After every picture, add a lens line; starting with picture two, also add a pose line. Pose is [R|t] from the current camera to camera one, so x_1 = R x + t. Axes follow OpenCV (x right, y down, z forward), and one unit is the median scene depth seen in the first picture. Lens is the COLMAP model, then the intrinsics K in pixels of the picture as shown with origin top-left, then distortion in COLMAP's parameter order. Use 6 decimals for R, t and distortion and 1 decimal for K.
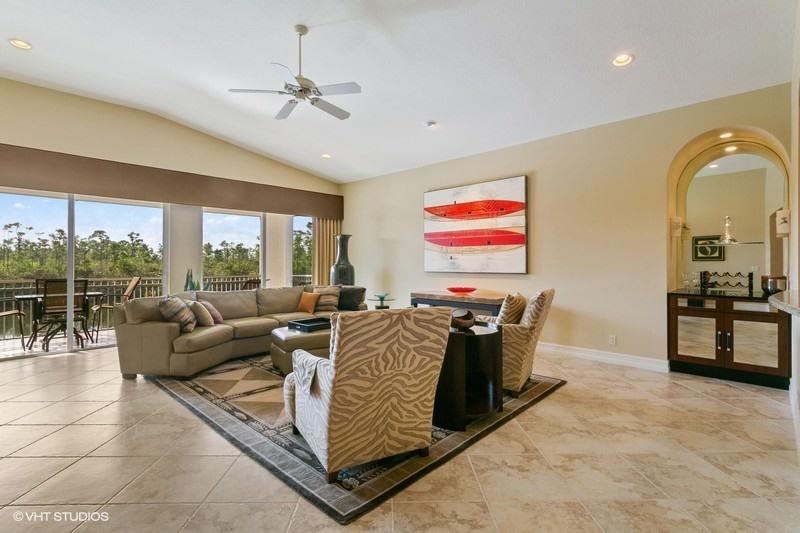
lens RADIAL K [[378.5, 0, 381.7], [0, 378.5, 268.6], [0, 0, 1]] dist [0.000022, 0.000141]
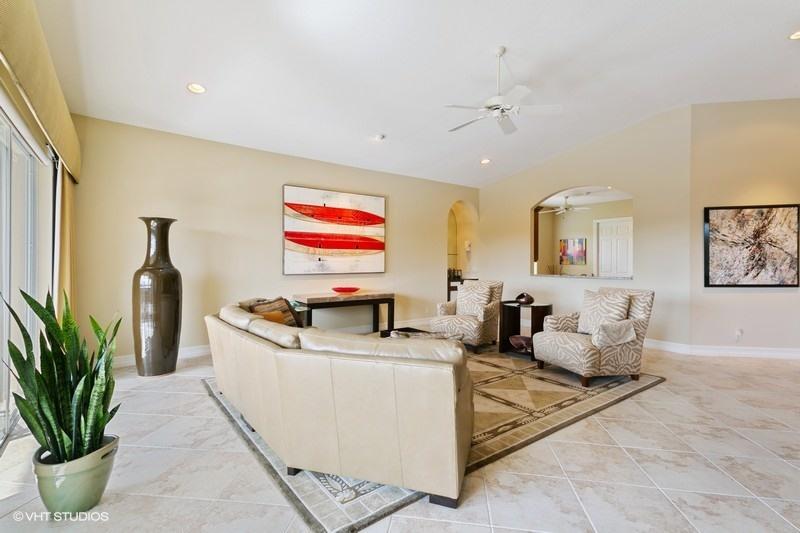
lens RADIAL K [[376.4, 0, 390.8], [0, 376.4, 263.7], [0, 0, 1]] dist [0.017392, 0.000142]
pose [[0.160453, 0.008402, 0.987008, -0.813420], [0.020770, 0.999714, -0.011887, -0.002208], [-0.986825, 0.022407, 0.160232, 0.705349]]
